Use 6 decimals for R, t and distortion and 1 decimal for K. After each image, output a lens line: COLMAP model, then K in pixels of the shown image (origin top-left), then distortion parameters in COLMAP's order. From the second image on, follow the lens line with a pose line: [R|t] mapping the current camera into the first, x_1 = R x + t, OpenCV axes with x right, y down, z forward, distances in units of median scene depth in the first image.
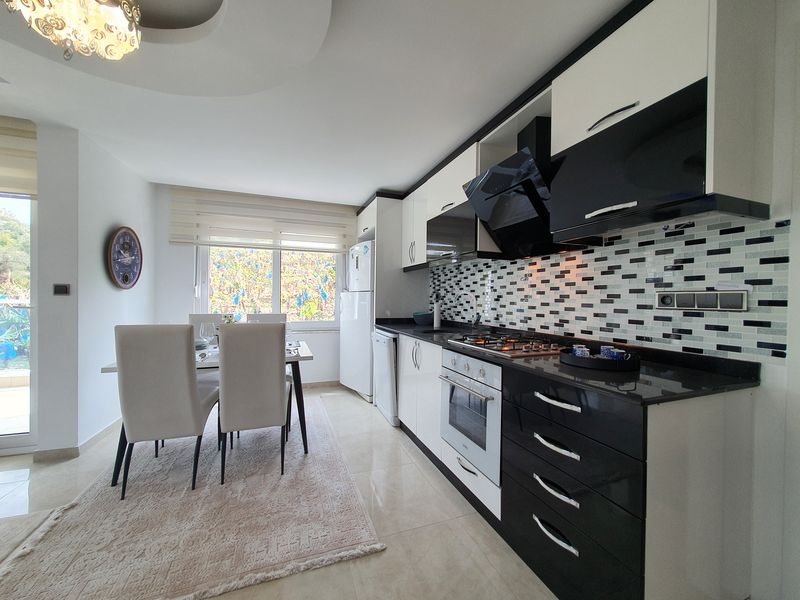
lens RADIAL K [[314.8, 0, 400.8], [0, 314.8, 303.1], [0, 0, 1]] dist [0.000762, -0.000030]
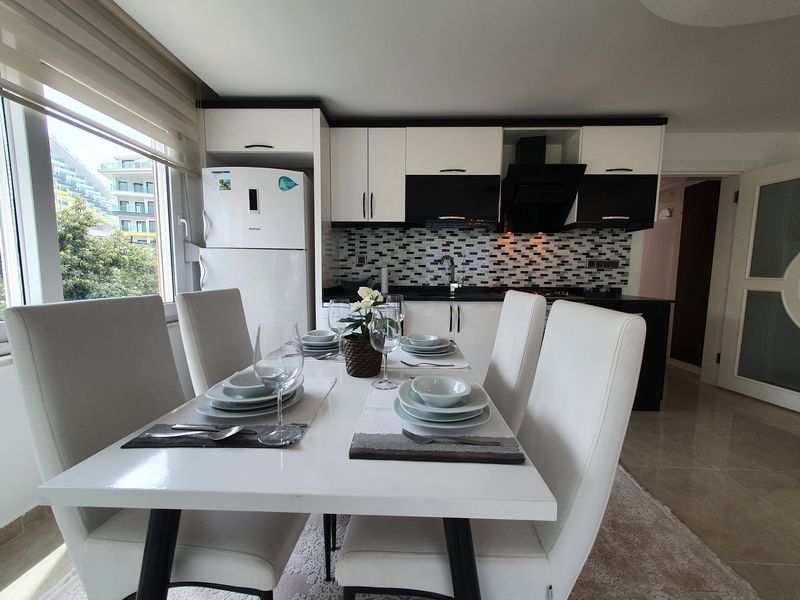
lens RADIAL K [[314.8, 0, 400.8], [0, 314.8, 303.1], [0, 0, 1]] dist [0.000762, -0.000030]
pose [[0.382520, -0.095492, 0.918999, -1.126797], [0.010256, 0.995022, 0.099123, 0.021091], [-0.923890, -0.028491, 0.381596, 0.955716]]
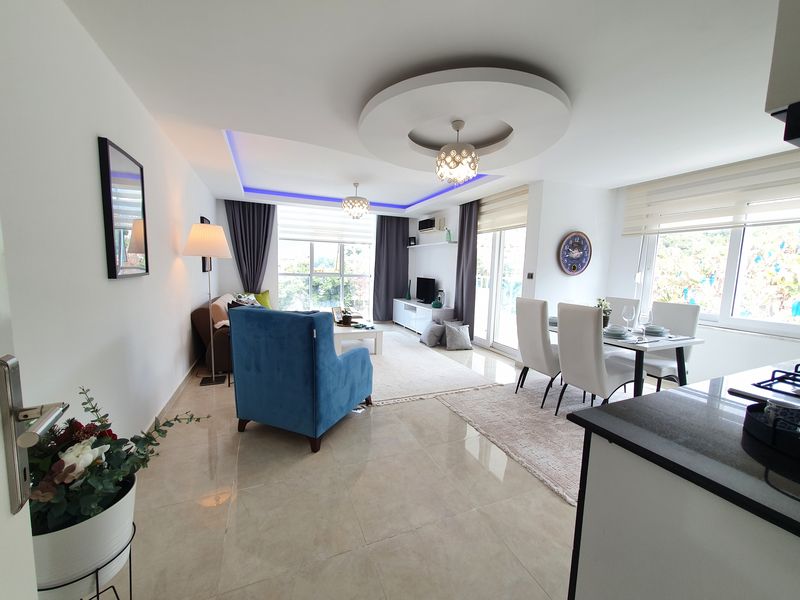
lens RADIAL K [[314.8, 0, 400.8], [0, 314.8, 303.1], [0, 0, 1]] dist [0.000762, -0.000030]
pose [[0.047810, 0.099224, -0.993916, 0.769664], [-0.044825, 0.994264, 0.097103, -0.034143], [0.997850, 0.039909, 0.051983, 0.215597]]
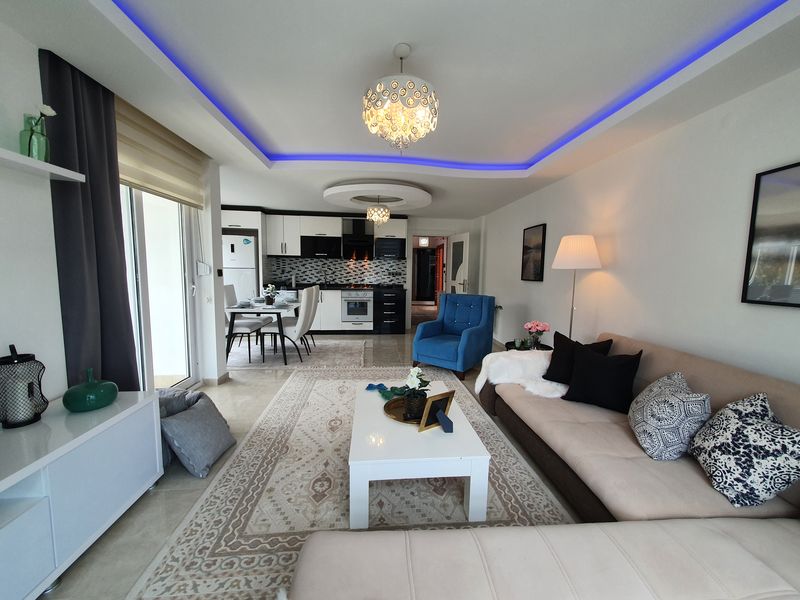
lens RADIAL K [[314.8, 0, 400.8], [0, 314.8, 303.1], [0, 0, 1]] dist [0.000762, -0.000030]
pose [[0.247960, -0.113155, 0.962139, -2.607012], [0.001914, 0.993210, 0.116316, -0.084257], [-0.968768, -0.027000, 0.246493, -0.241505]]
